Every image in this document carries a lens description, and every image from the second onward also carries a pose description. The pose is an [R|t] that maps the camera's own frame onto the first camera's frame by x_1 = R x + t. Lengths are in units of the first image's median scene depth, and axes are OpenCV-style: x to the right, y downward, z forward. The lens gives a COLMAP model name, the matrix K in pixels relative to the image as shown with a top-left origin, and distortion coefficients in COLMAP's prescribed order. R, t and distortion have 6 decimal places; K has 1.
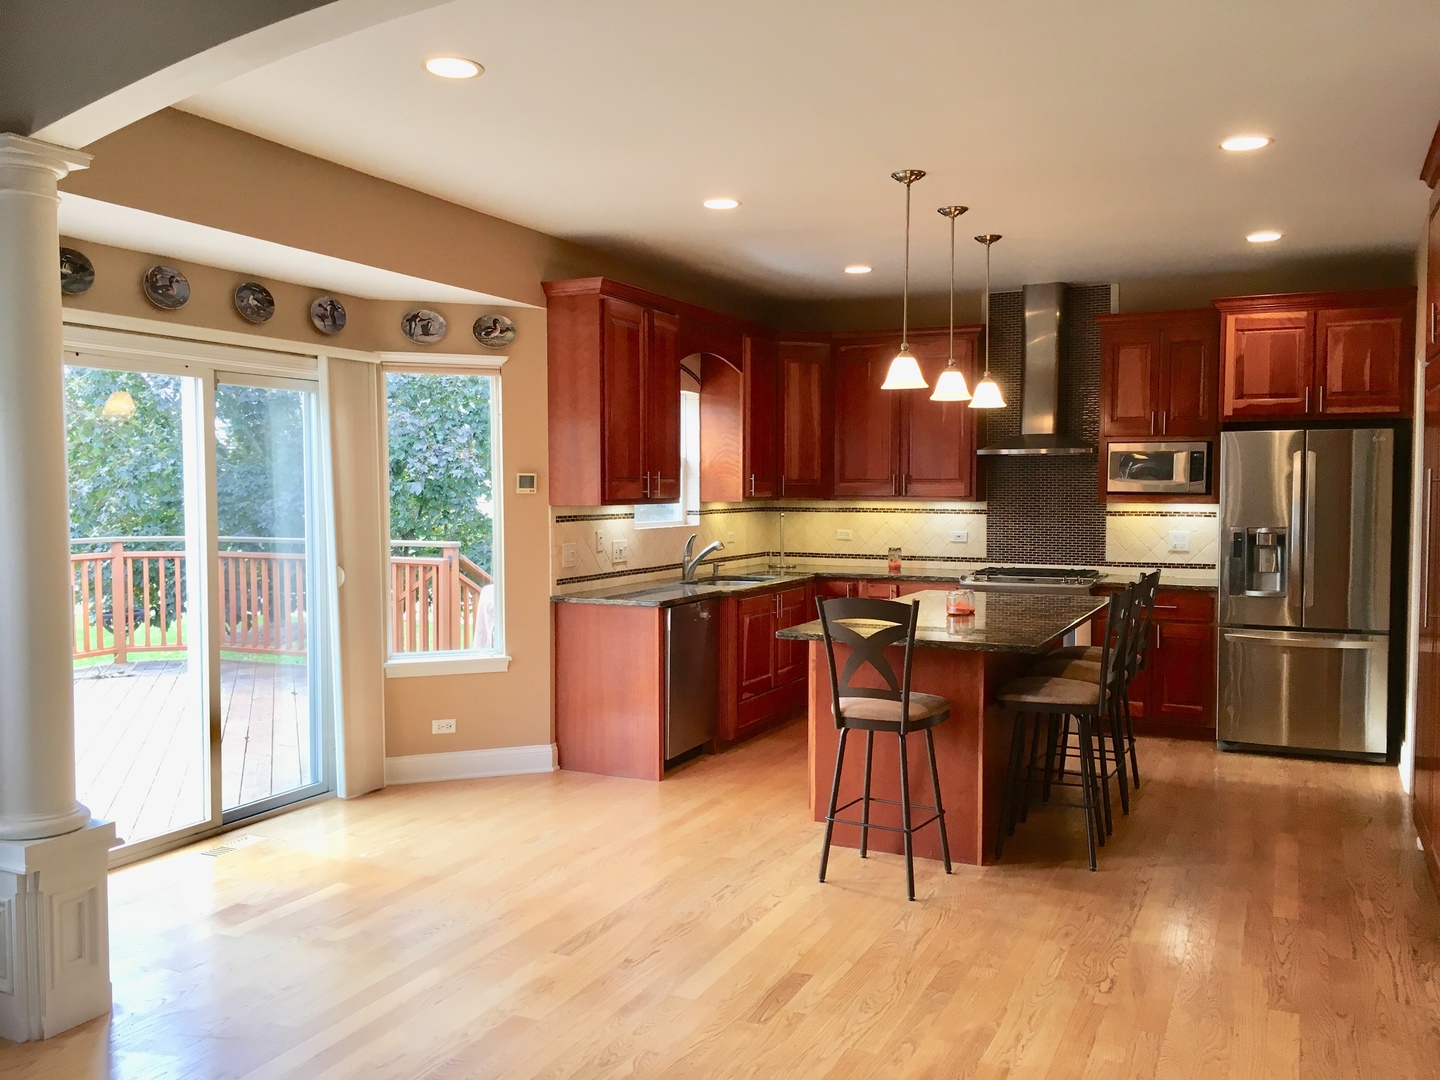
lens RADIAL K [[1218.6, 0, 719.9], [0, 1218.6, 542.3], [0, 0, 1]] dist [0.086269, -0.147443]
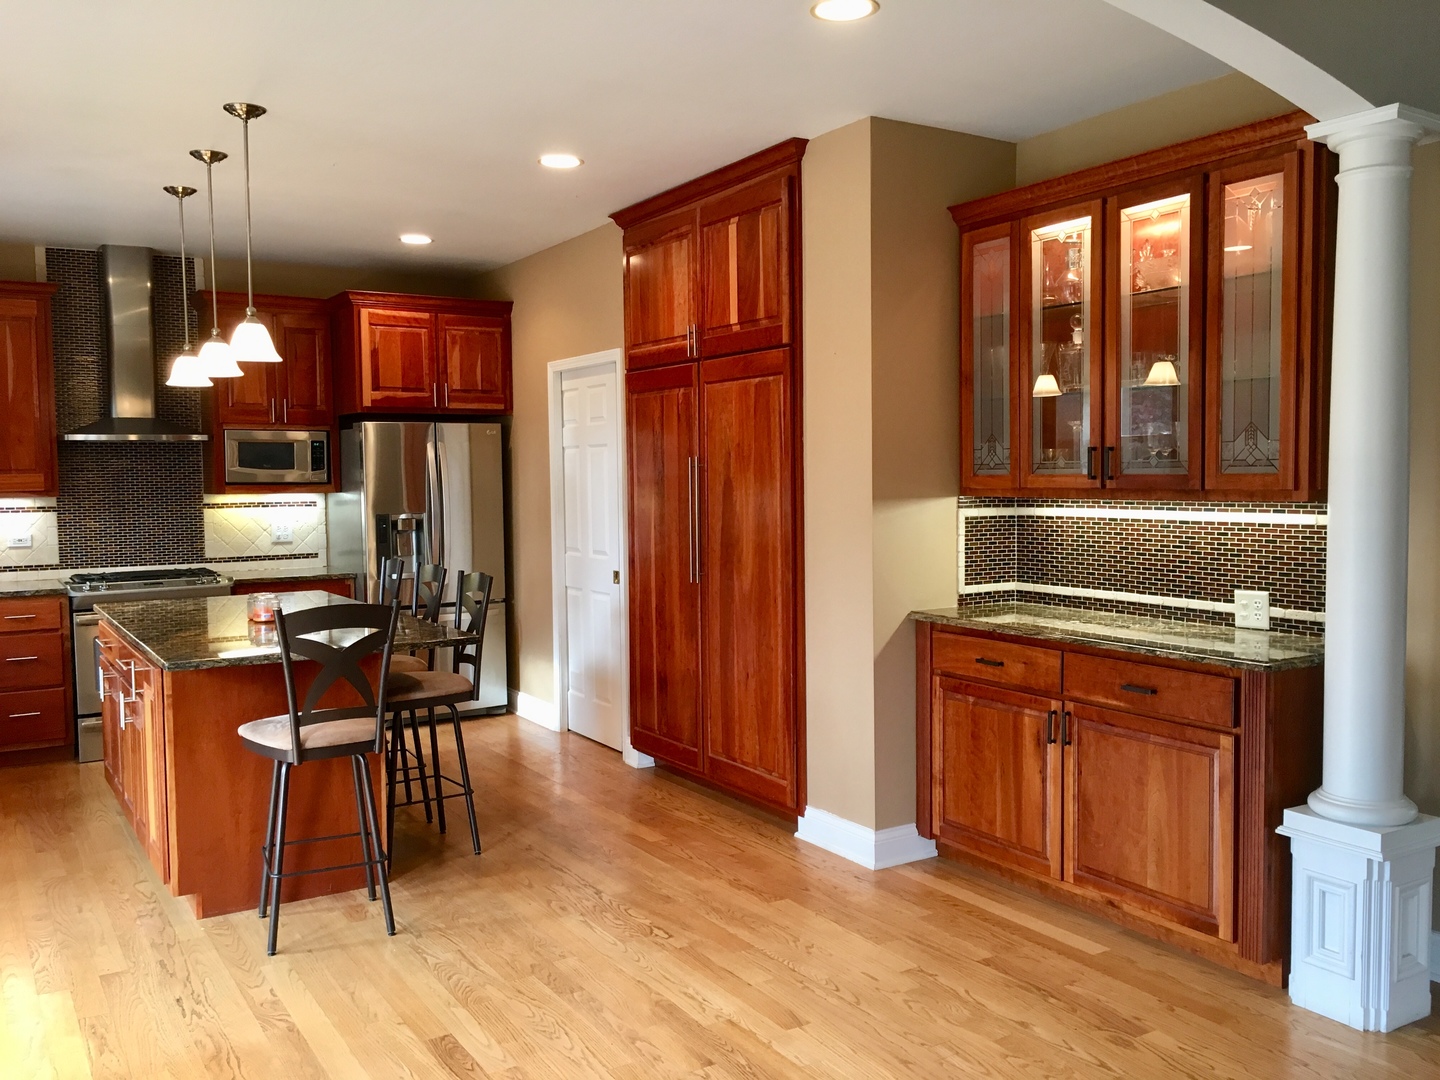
lens RADIAL K [[1218.6, 0, 719.9], [0, 1218.6, 542.3], [0, 0, 1]] dist [0.086269, -0.147443]
pose [[0.544028, -0.055150, 0.837253, -0.317568], [0.051221, 0.998159, 0.032467, -0.008203], [-0.837502, 0.025222, 0.545851, 0.211995]]
